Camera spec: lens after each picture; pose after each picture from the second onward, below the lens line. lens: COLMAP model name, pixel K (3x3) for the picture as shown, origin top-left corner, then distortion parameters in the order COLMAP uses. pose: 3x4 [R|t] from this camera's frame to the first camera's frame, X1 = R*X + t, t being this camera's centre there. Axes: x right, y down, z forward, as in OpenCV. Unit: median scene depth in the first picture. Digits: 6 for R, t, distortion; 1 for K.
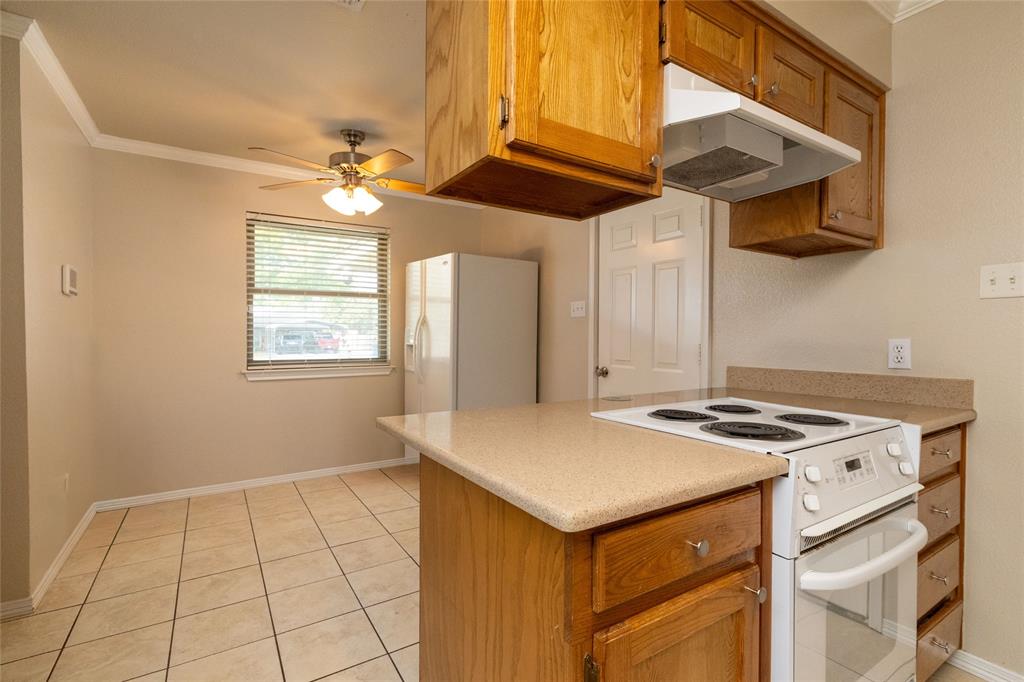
lens RADIAL K [[475.3, 0, 512.3], [0, 475.3, 340.7], [0, 0, 1]] dist [-0.001240, 0.000929]
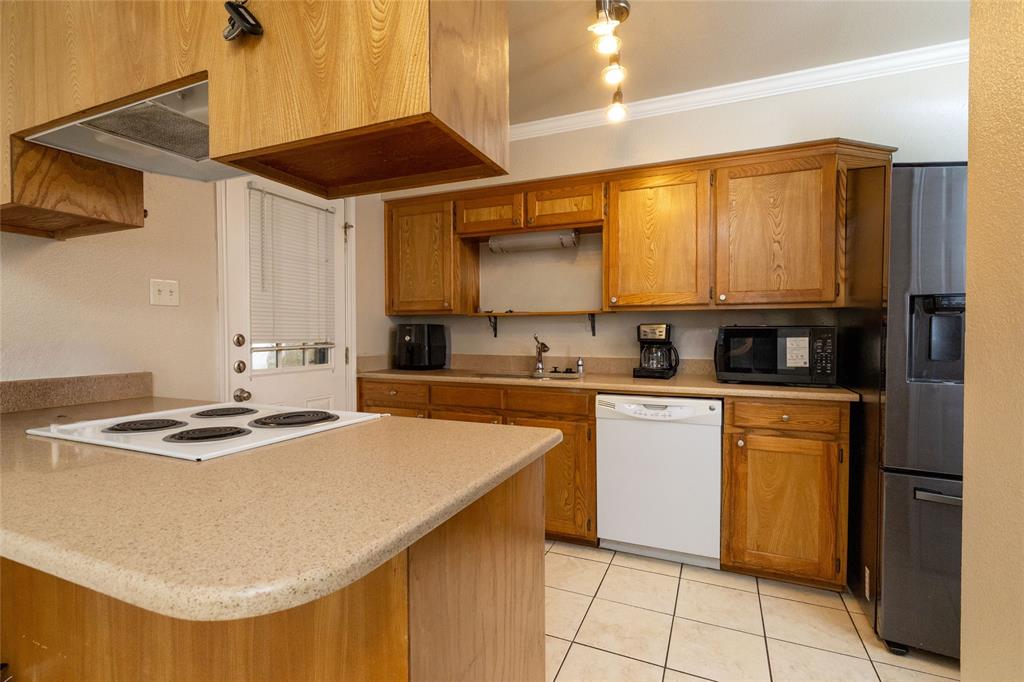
lens RADIAL K [[475.3, 0, 514.8], [0, 475.3, 342.9], [0, 0, 1]] dist [-0.001240, 0.000929]
pose [[-0.560045, -0.018194, 0.828263, -0.341890], [0.010331, 0.999528, 0.028941, -0.009947], [-0.828398, 0.024765, -0.559592, 0.551578]]
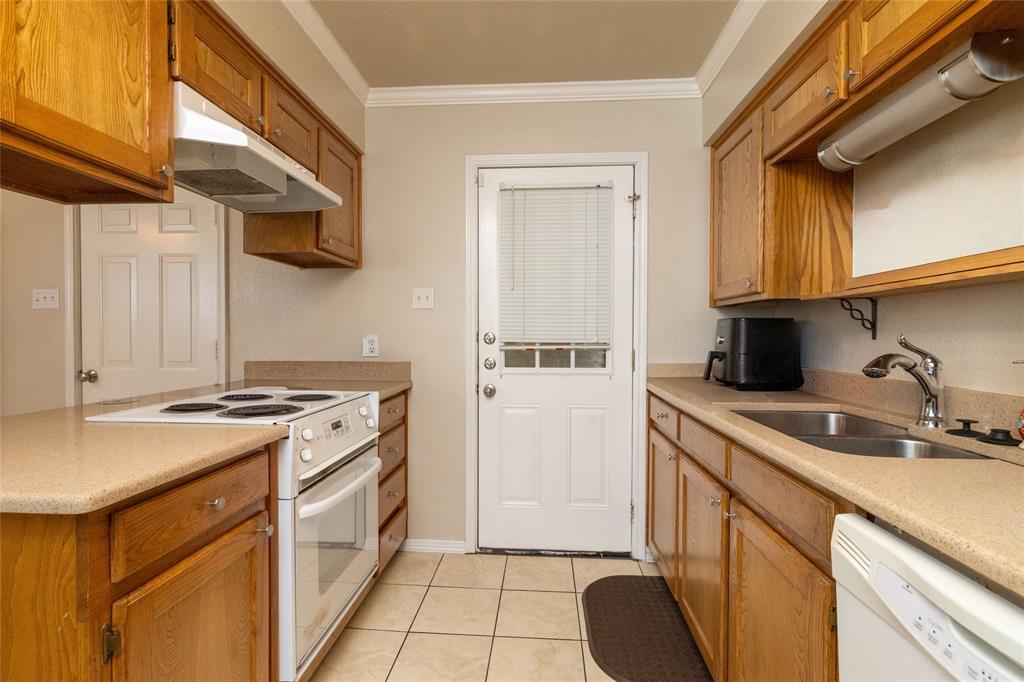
lens RADIAL K [[475.3, 0, 513.2], [0, 475.3, 343.2], [0, 0, 1]] dist [-0.001240, 0.000929]
pose [[0.595679, -0.017074, 0.803041, -0.042448], [0.007673, 0.999849, 0.015566, 0.000882], [-0.803186, -0.003111, 0.595720, -0.113530]]
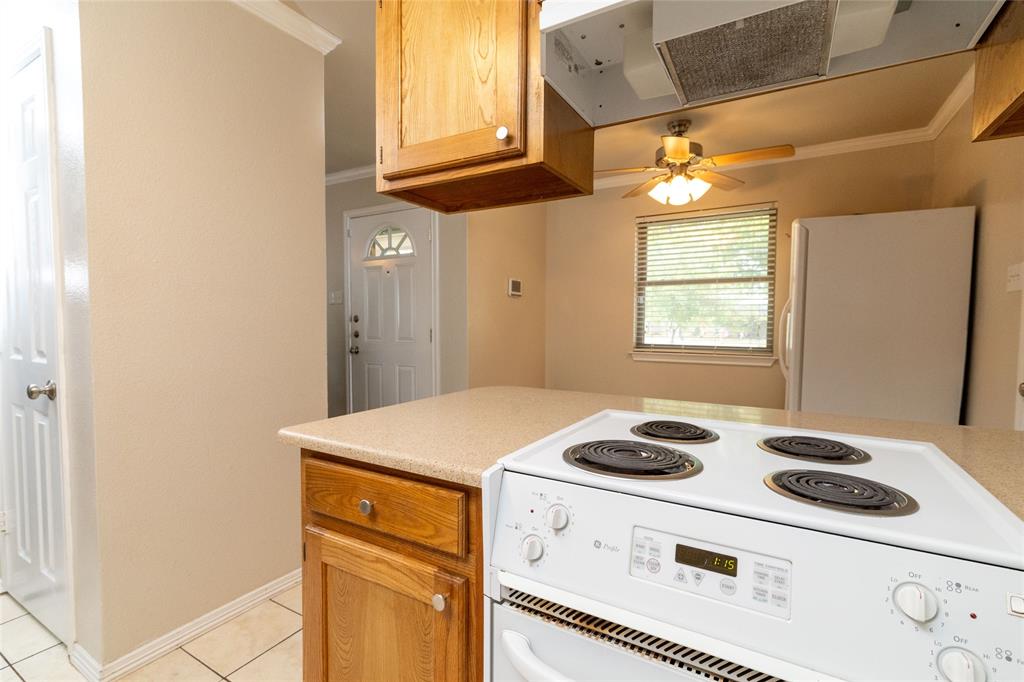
lens RADIAL K [[475.3, 0, 512.2], [0, 475.3, 340.5], [0, 0, 1]] dist [-0.001240, 0.000929]
pose [[0.452306, 0.036721, -0.891107, 0.482794], [-0.014443, 0.999323, 0.033850, -0.001407], [0.891746, -0.002440, 0.452530, 0.247322]]
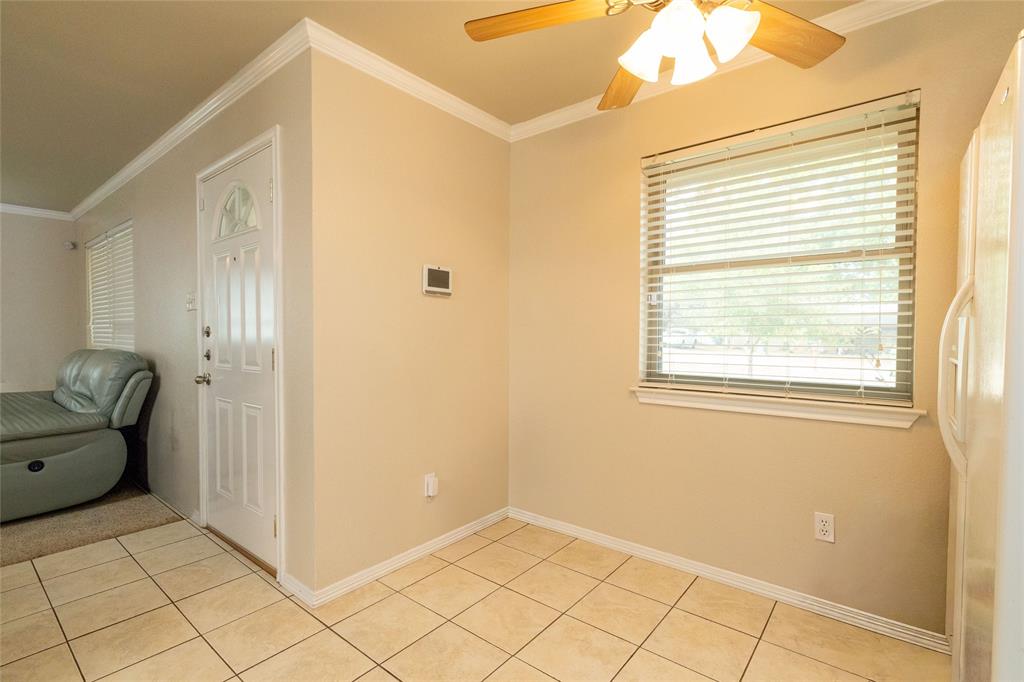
lens RADIAL K [[475.3, 0, 520.0], [0, 475.3, 343.9], [0, 0, 1]] dist [-0.001240, 0.000929]
pose [[0.306673, 0.019019, -0.951625, 0.061941], [-0.013901, 0.999783, 0.015502, -0.011743], [0.951713, 0.008474, 0.306871, 0.816862]]
